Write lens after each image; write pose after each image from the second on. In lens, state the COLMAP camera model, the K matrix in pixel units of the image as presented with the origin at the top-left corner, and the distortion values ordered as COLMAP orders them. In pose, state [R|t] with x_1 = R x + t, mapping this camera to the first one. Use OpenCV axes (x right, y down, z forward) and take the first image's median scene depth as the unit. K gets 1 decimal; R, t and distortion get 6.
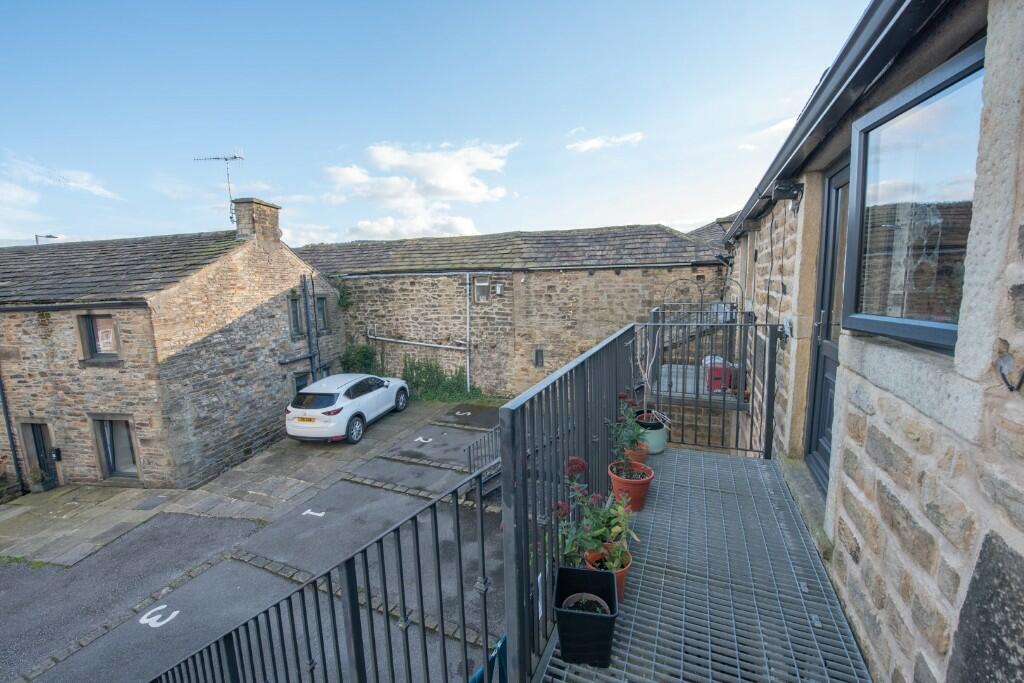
lens RADIAL K [[410.8, 0, 509.7], [0, 410.8, 345.7], [0, 0, 1]] dist [-0.002540, -0.000322]
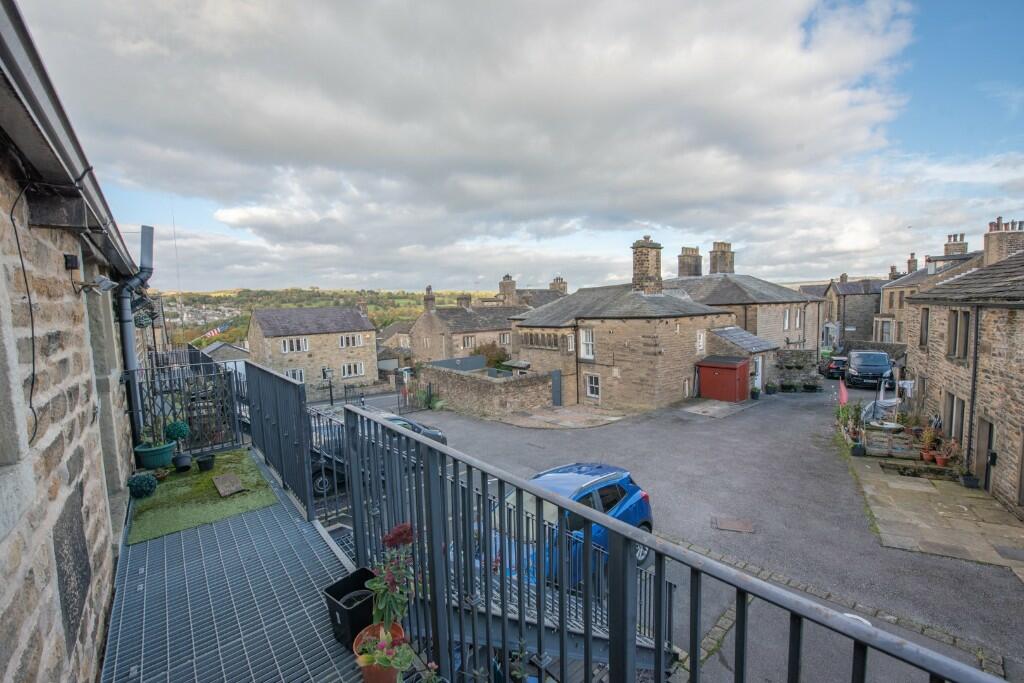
lens RADIAL K [[410.8, 0, 509.6], [0, 410.8, 343.4], [0, 0, 1]] dist [-0.002540, -0.000322]
pose [[-0.404288, 0.123790, -0.906216, 0.186638], [-0.083700, 0.981634, 0.171433, -0.069496], [0.910794, 0.145158, -0.386502, 0.320023]]
